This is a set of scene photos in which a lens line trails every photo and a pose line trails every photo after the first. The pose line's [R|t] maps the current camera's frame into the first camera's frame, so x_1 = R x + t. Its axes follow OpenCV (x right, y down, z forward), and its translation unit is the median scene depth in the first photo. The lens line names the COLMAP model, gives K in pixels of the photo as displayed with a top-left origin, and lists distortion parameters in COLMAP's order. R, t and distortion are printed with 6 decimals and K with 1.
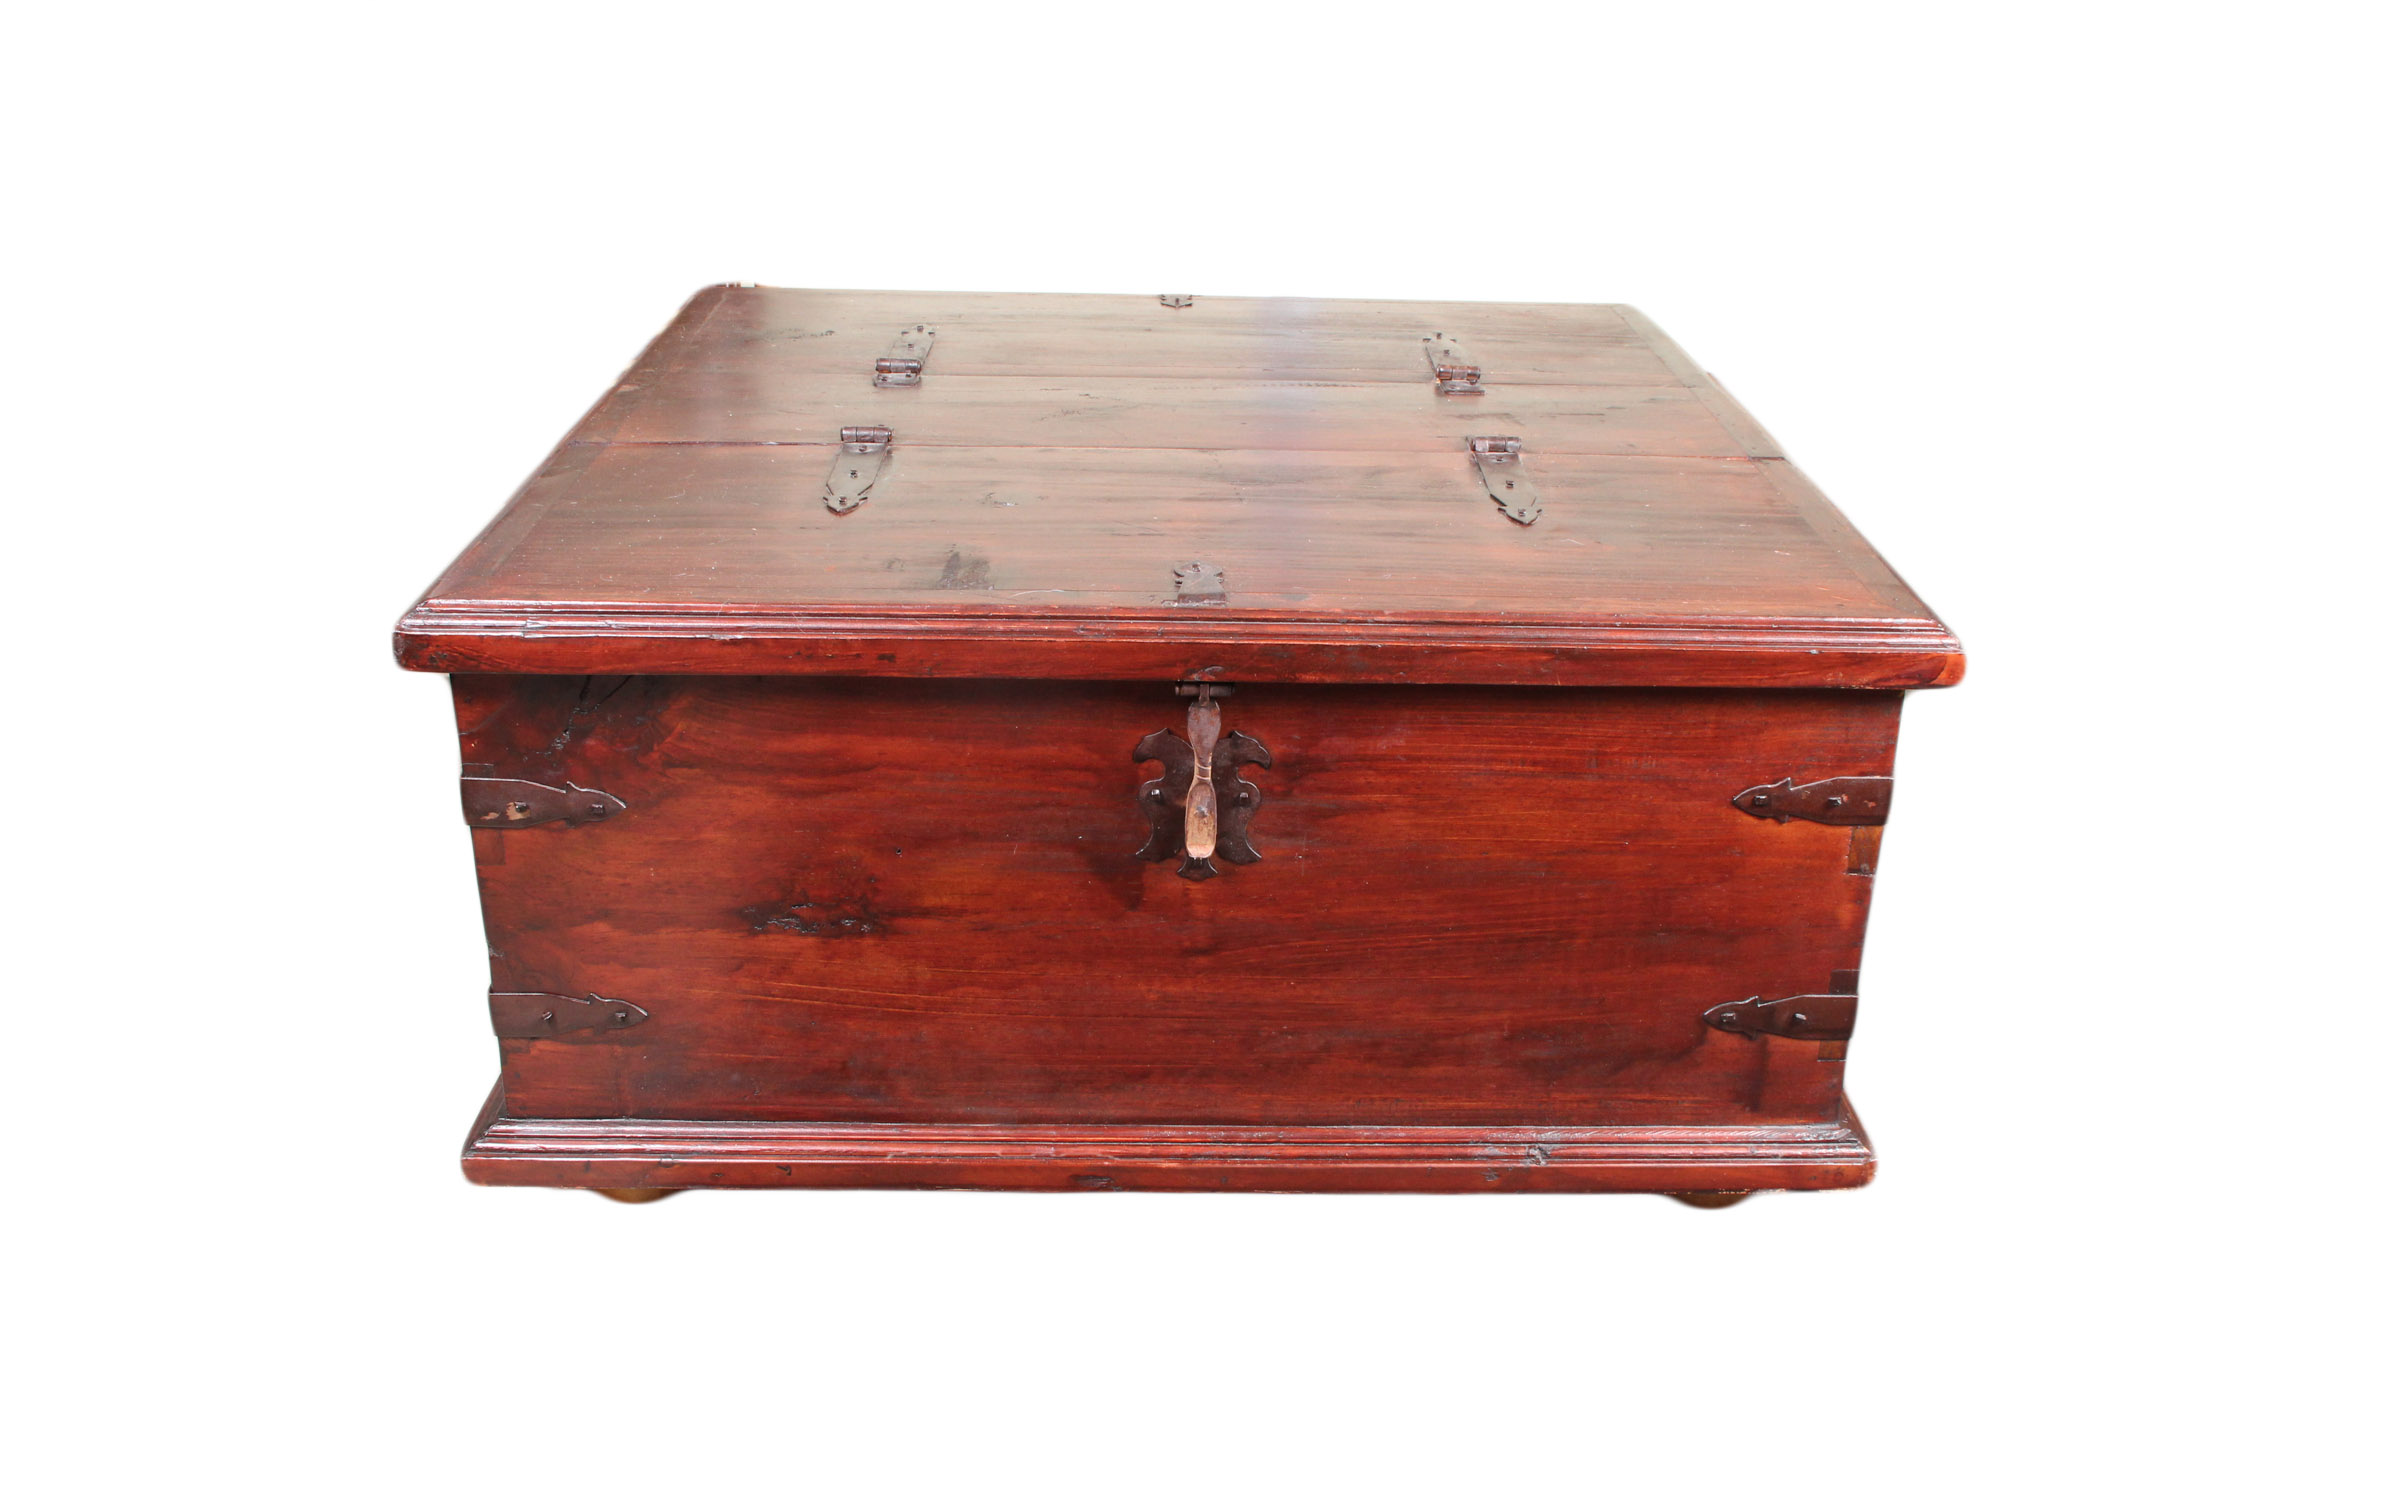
lens RADIAL K [[2157.9, 0, 1220.9], [0, 2157.9, 759.9], [0, 0, 1]] dist [-0.106040, 0.009608]
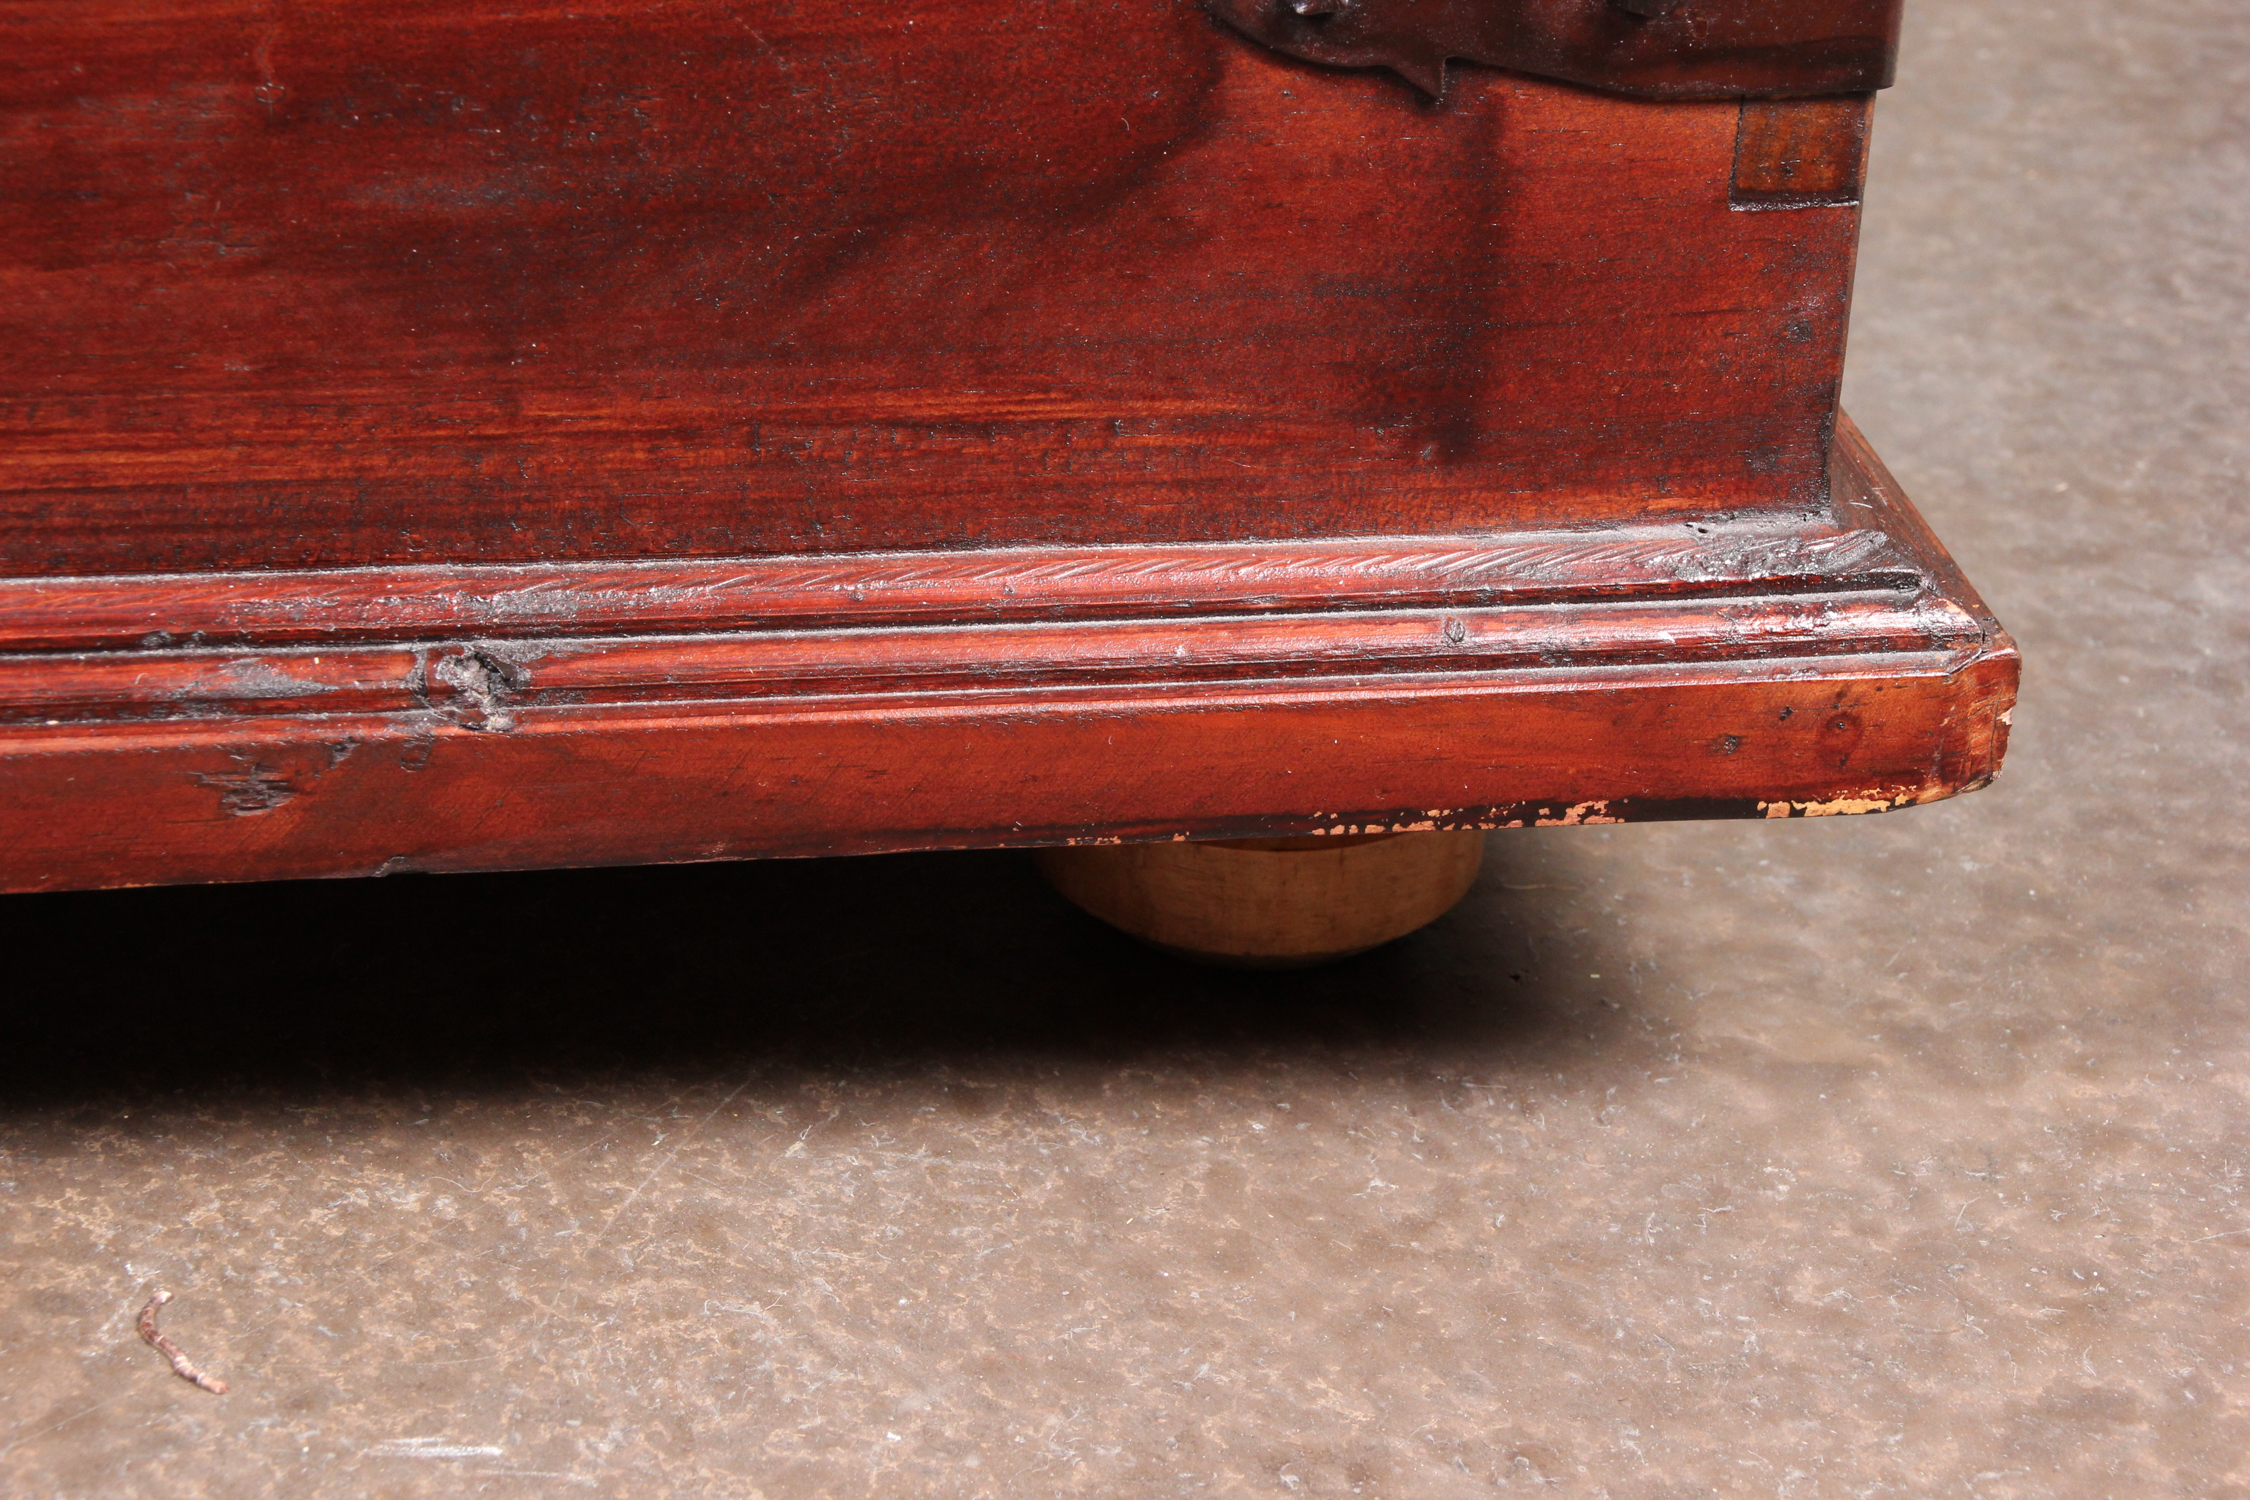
lens RADIAL K [[5502.6, 0, 1138.2], [0, 5502.6, 784.8], [0, 0, 1]] dist [0.309122, 0.450513]
pose [[0.985404, -0.048585, 0.163149, 0.127606], [0.035563, 0.996013, 0.081810, 0.157109], [-0.166473, -0.074814, 0.983204, 0.460253]]
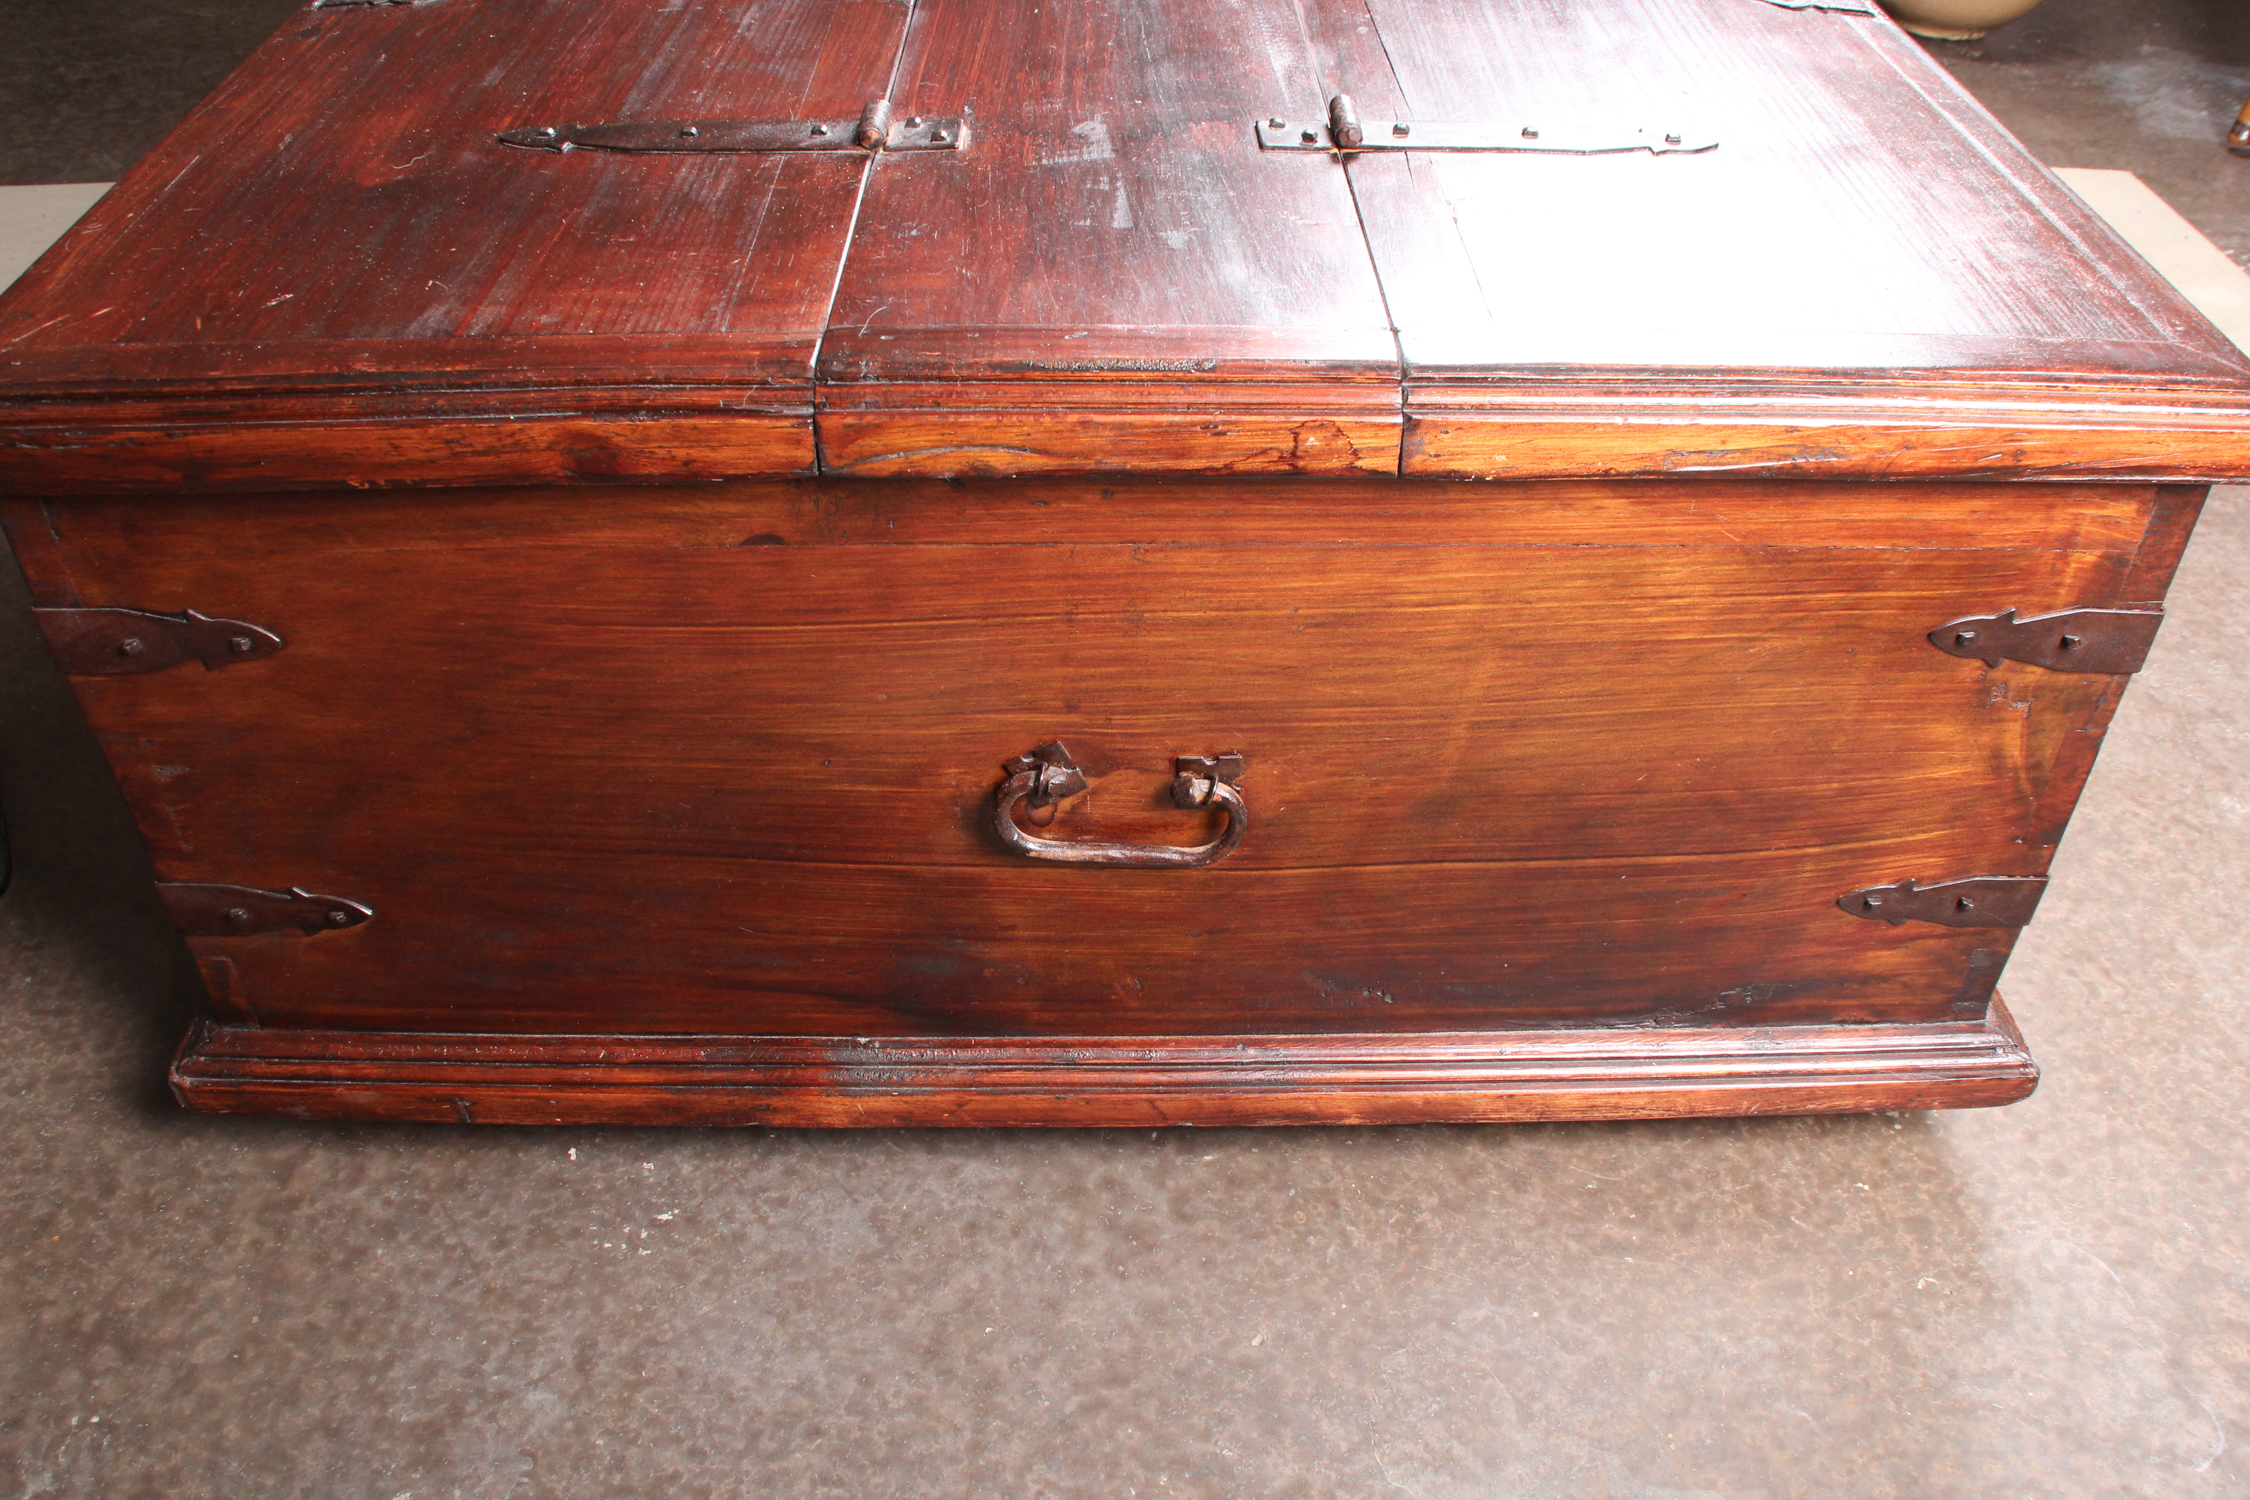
lens RADIAL K [[1838.8, 0, 1153.4], [0, 1838.8, 770.8], [0, 0, 1]] dist [-0.175762, 0.112051]
pose [[0.001248, 0.629242, -0.777208, 0.749032], [-0.420742, 0.705399, 0.570428, -0.399695], [0.907180, 0.326292, 0.265629, 1.162114]]
